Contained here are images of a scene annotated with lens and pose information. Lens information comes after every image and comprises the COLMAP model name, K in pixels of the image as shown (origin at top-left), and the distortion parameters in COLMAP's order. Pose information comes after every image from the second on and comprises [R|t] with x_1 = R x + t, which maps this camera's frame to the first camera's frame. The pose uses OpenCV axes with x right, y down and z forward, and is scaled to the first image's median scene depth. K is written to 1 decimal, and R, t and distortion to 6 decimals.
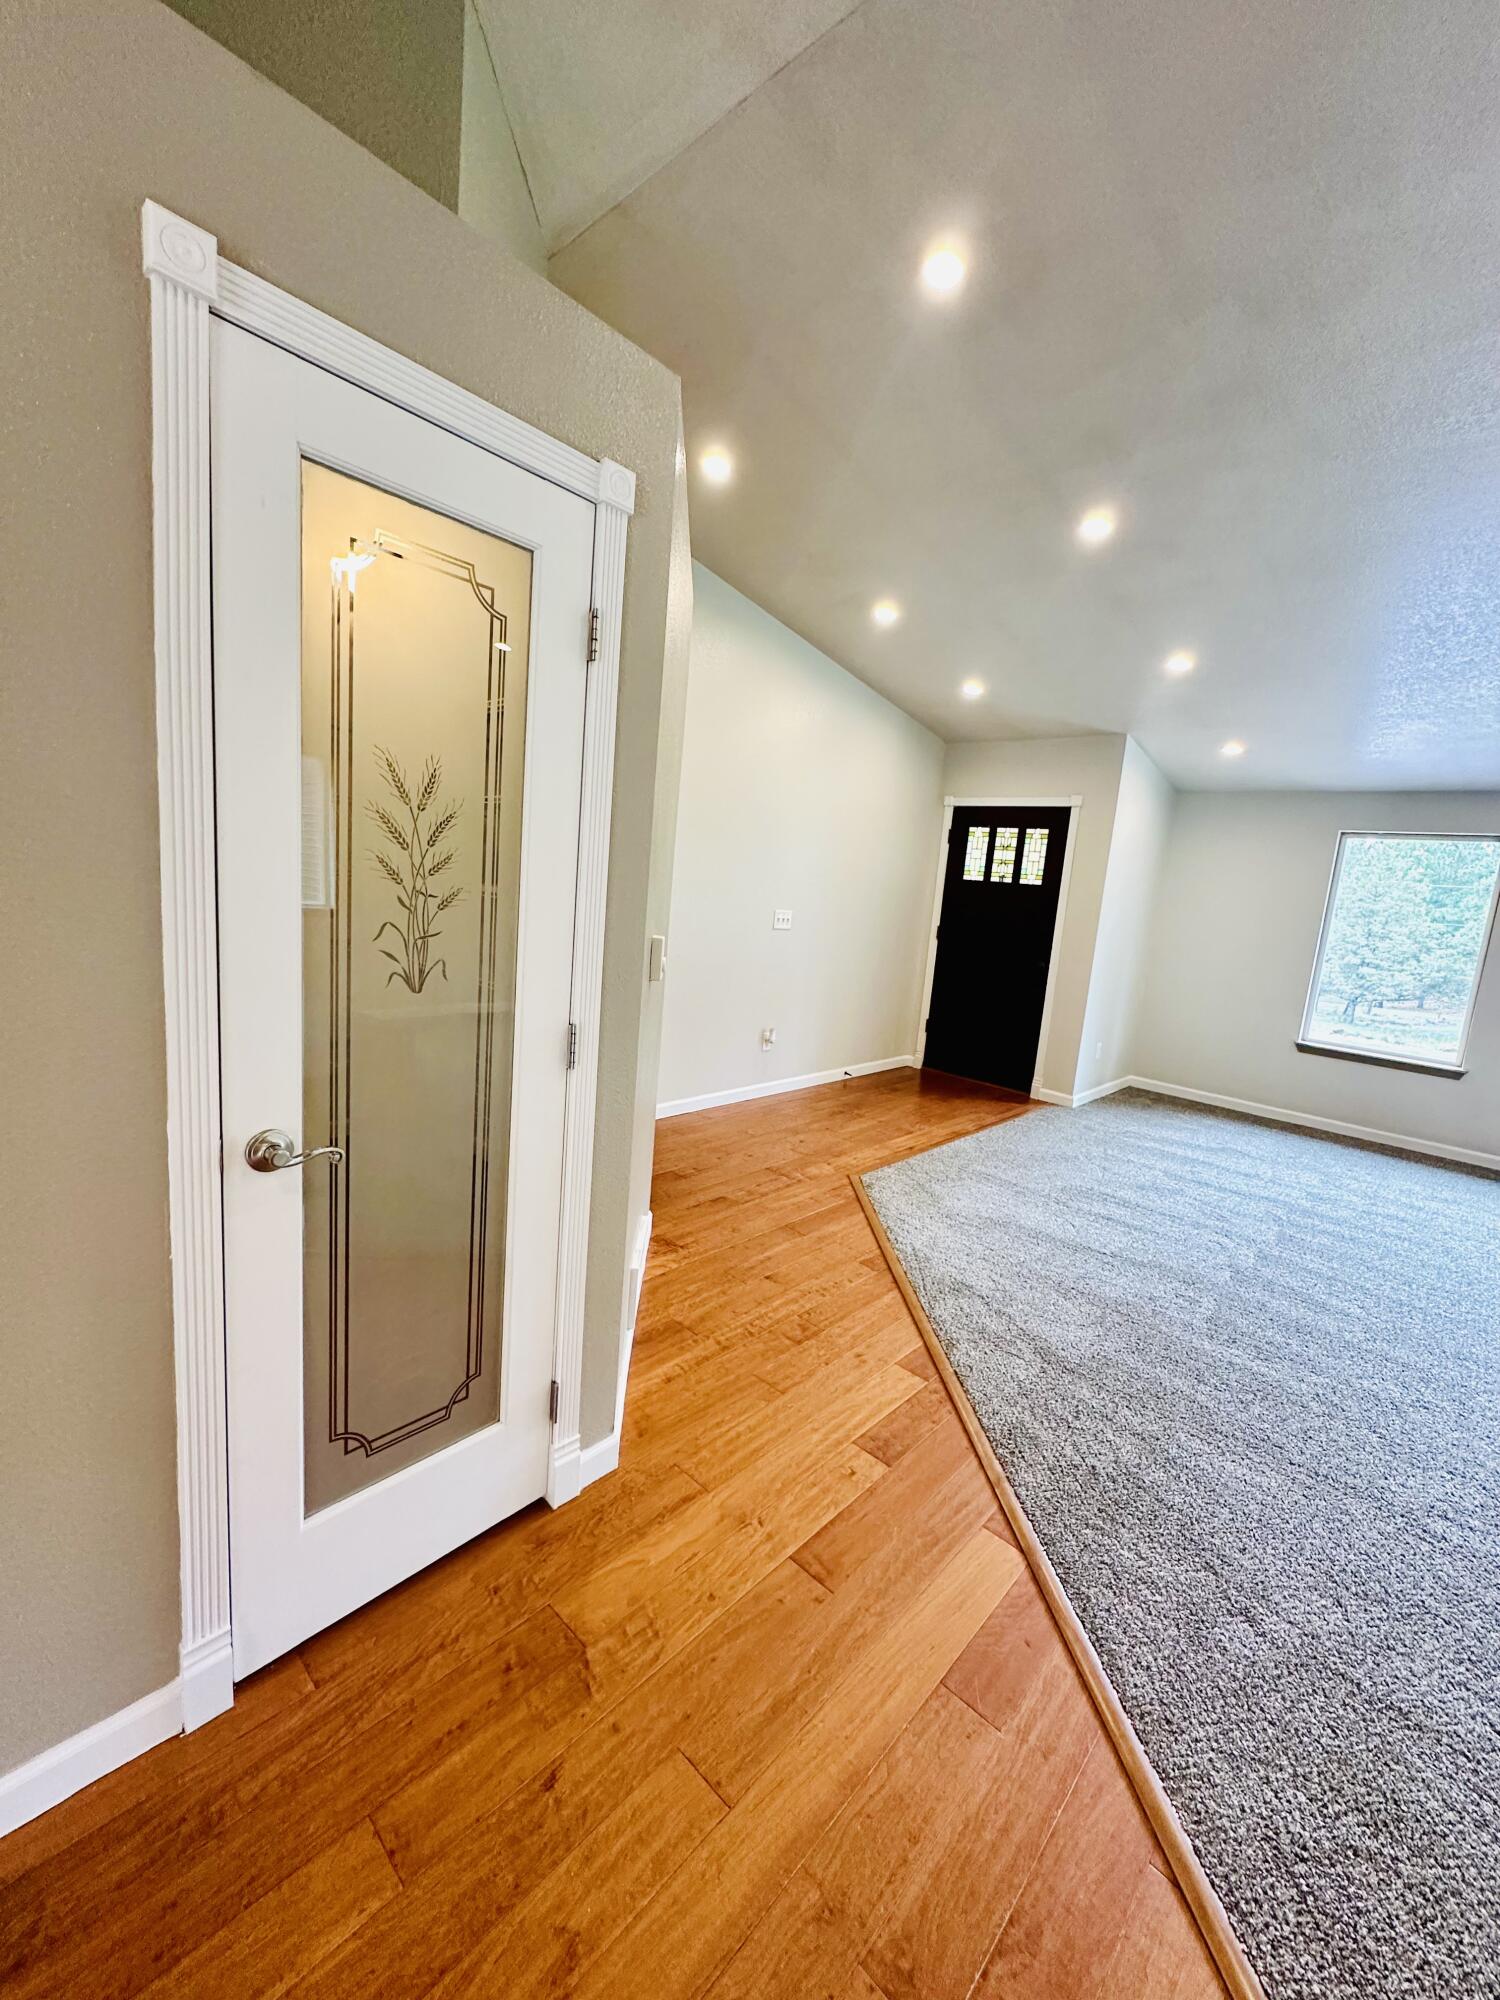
lens RADIAL K [[798.2, 0, 764.7], [0, 798.2, 1004.5], [0, 0, 1]] dist [-0.003594, 0.000751]
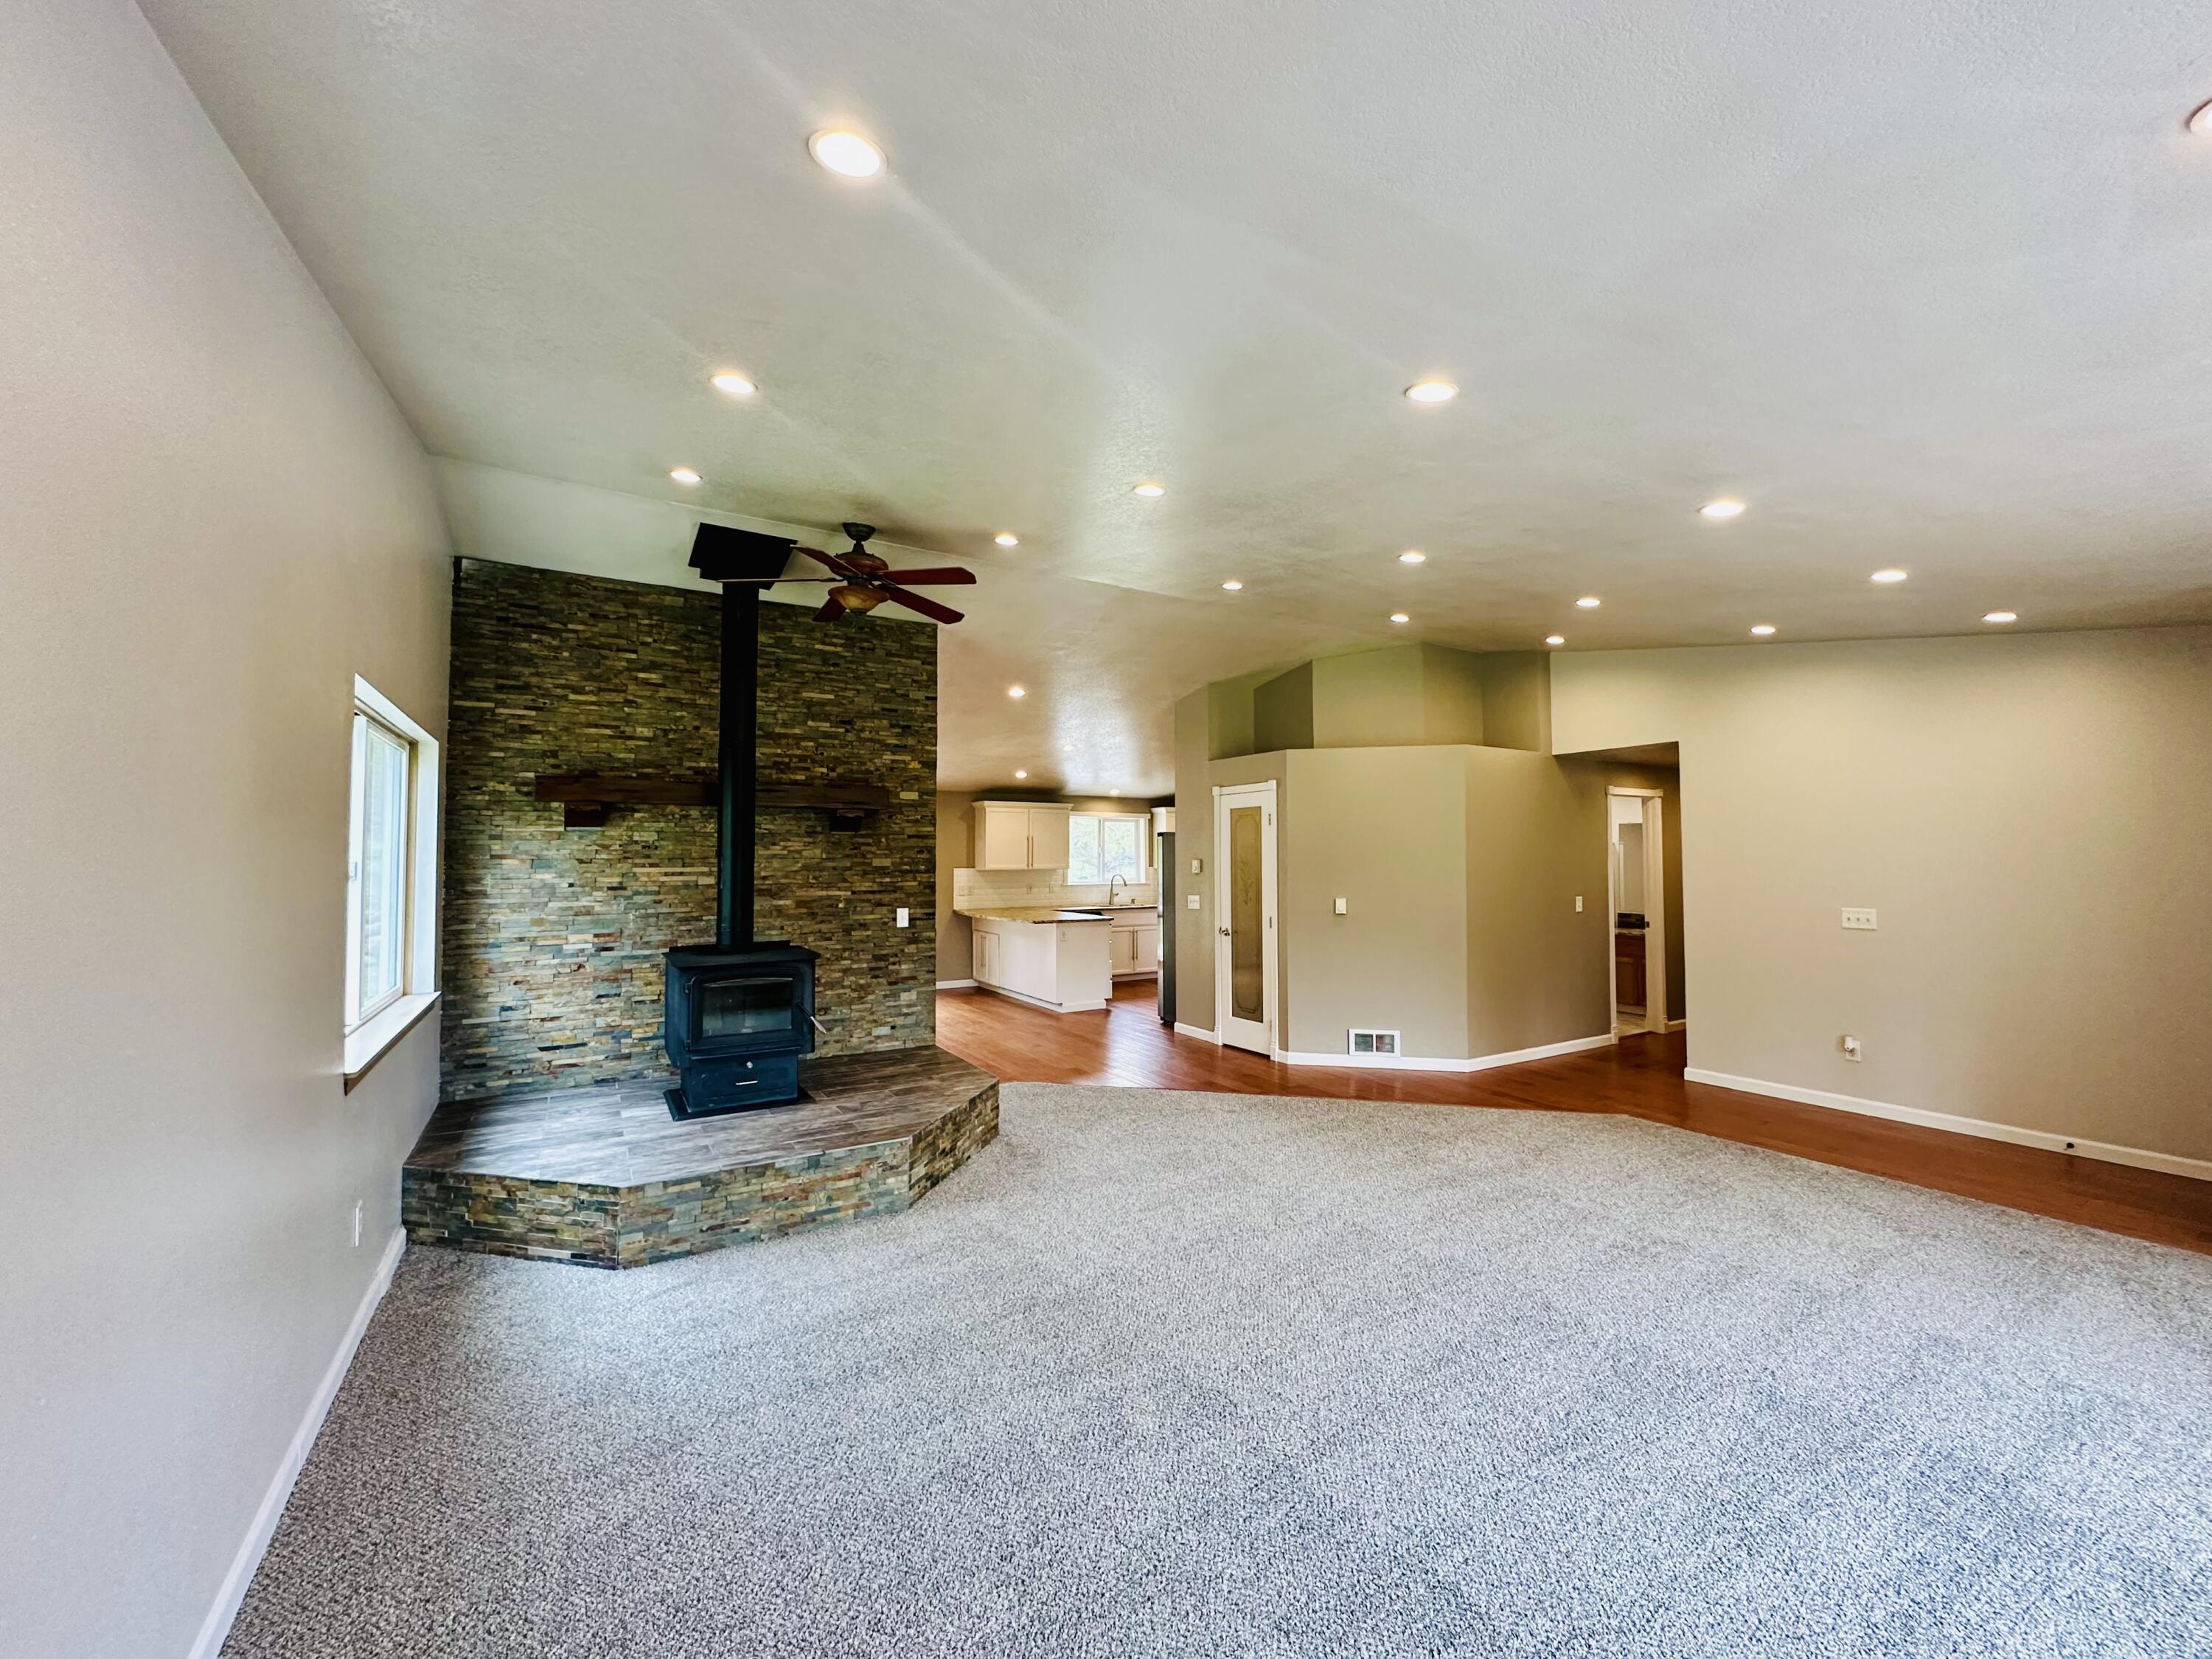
lens RADIAL K [[882.8, 0, 1104.9], [0, 882.8, 827.7], [0, 0, 1]] dist [-0.003594, 0.000751]
pose [[-0.288414, -0.128184, -0.948887, 1.116573], [-0.175389, 0.981304, -0.079254, 0.023313], [0.941306, 0.143566, -0.305504, 0.409914]]
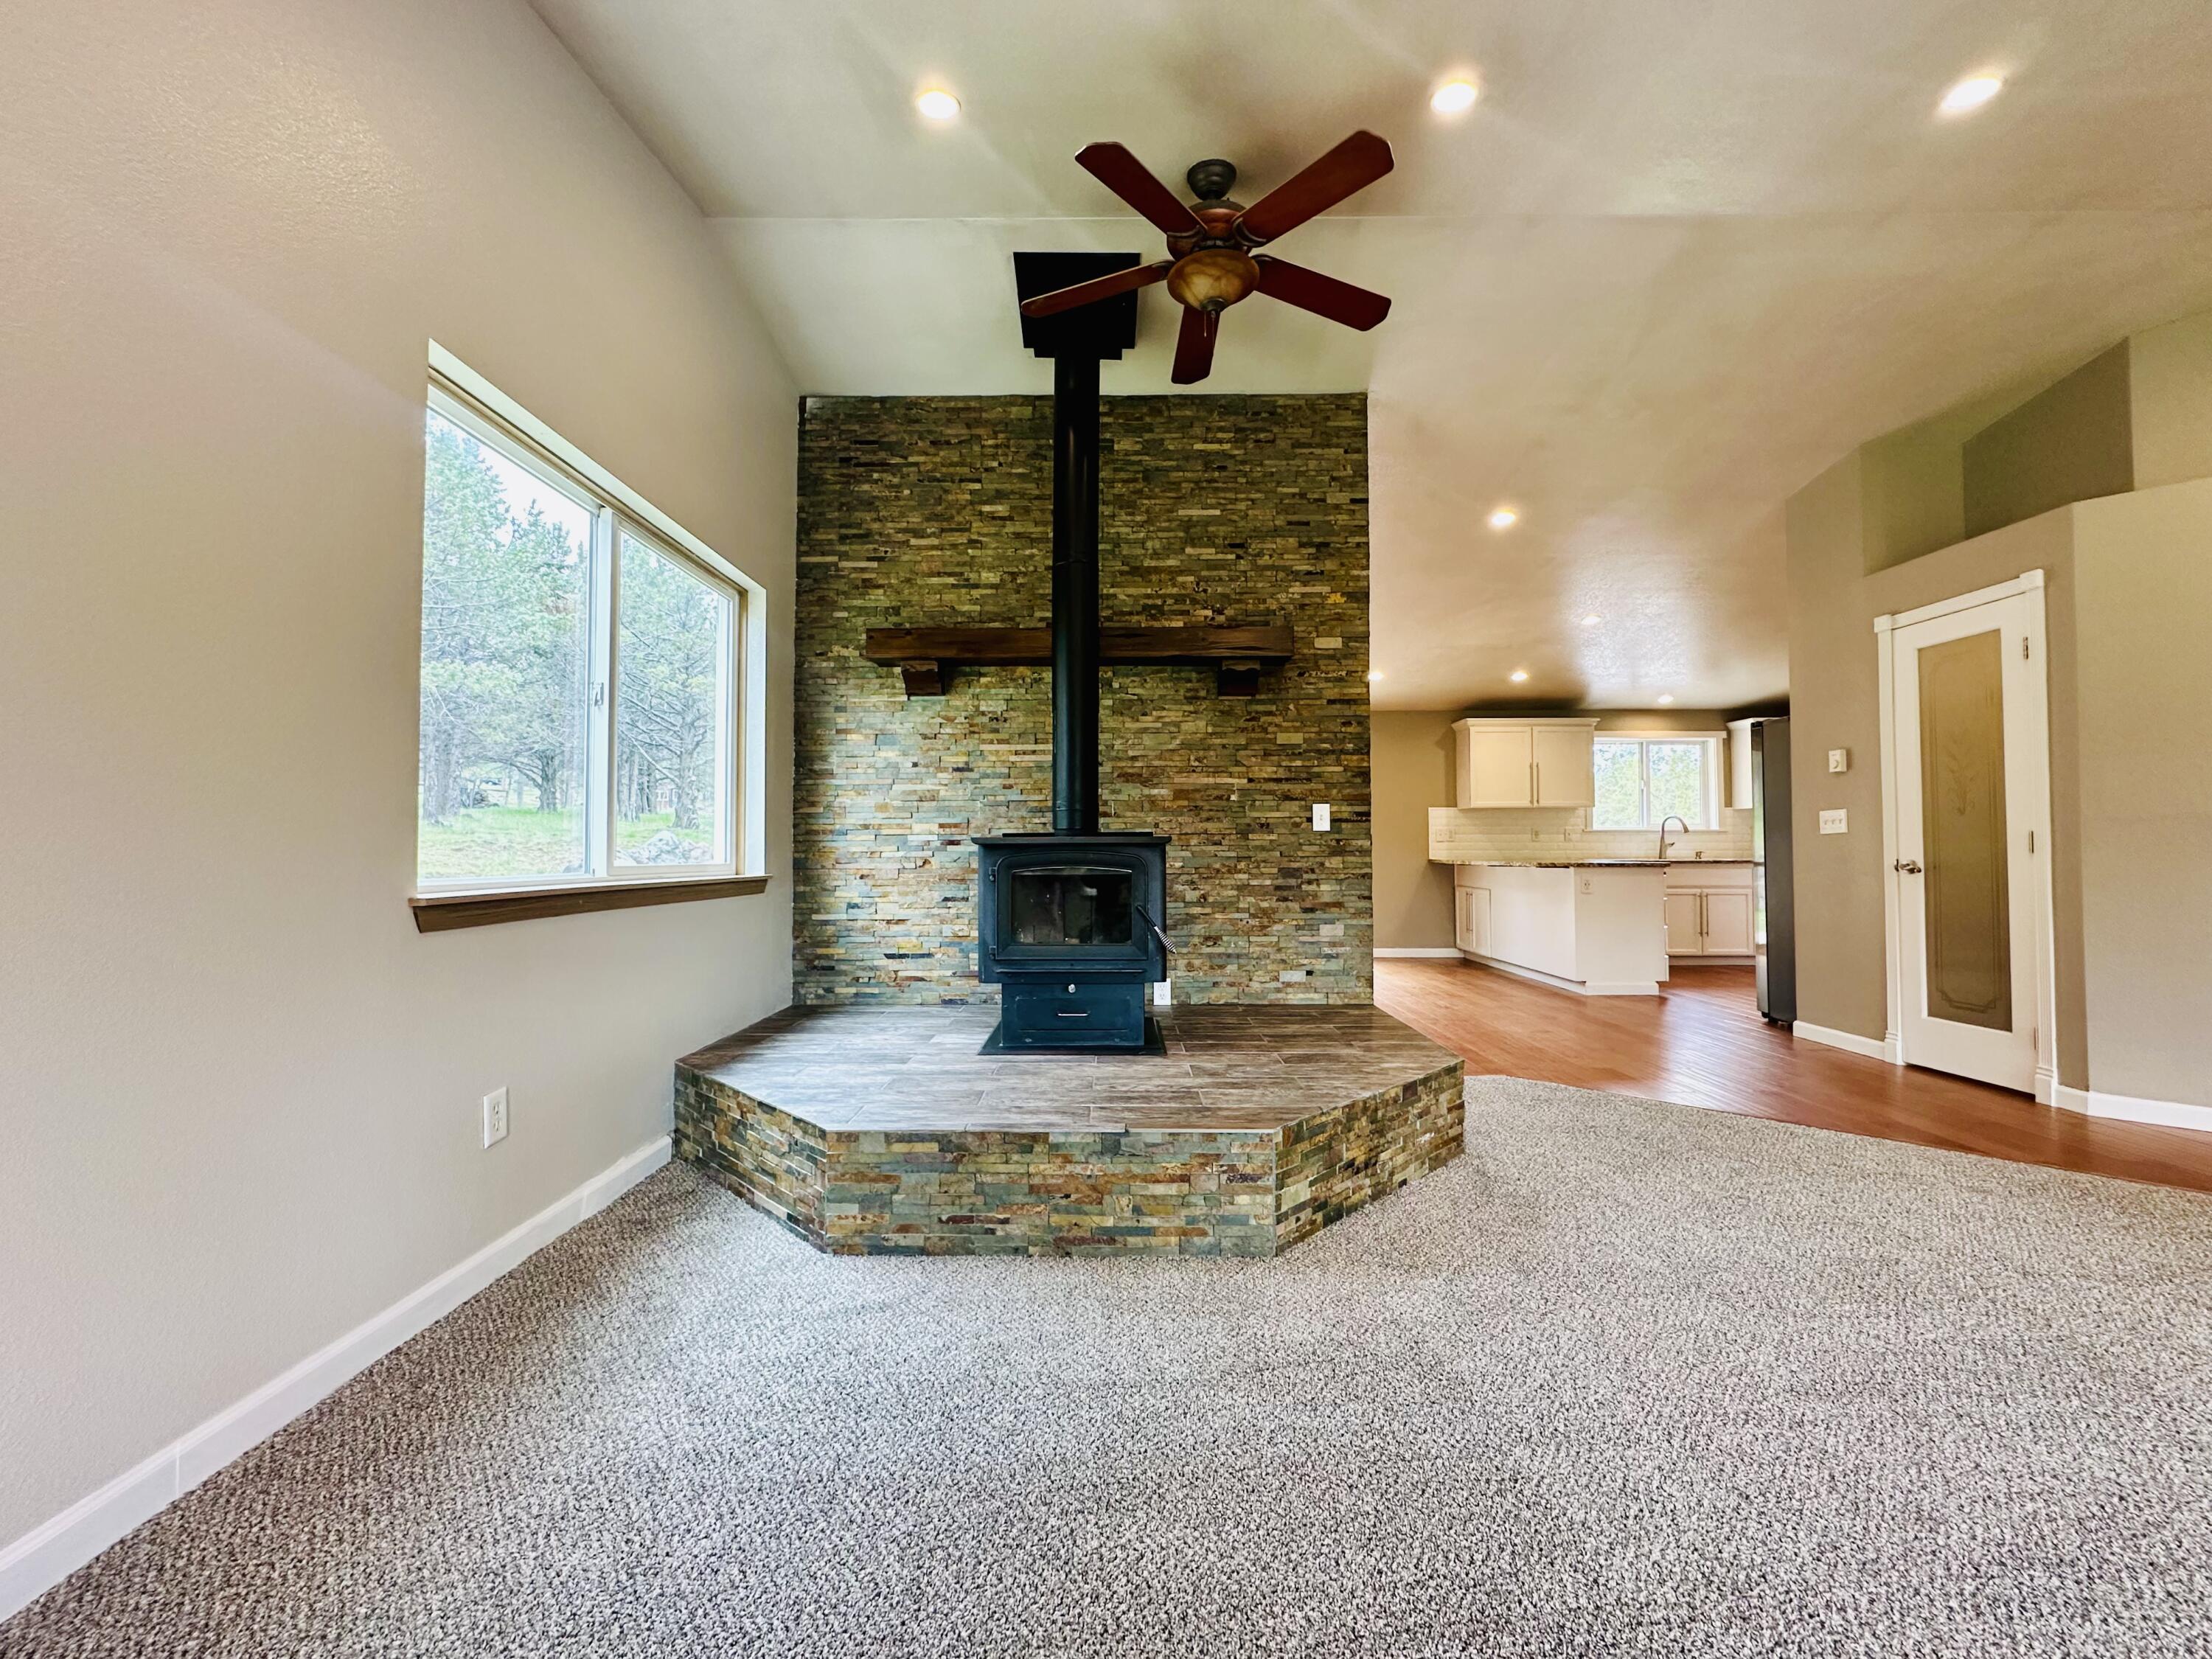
lens RADIAL K [[882.8, 0, 1101.1], [0, 882.8, 825.8], [0, 0, 1]] dist [-0.003594, 0.000751]
pose [[-0.744633, -0.113682, -0.657722, 0.817715], [-0.174009, 0.984378, 0.026860, 0.100141], [0.644393, 0.134451, -0.752782, 0.320138]]
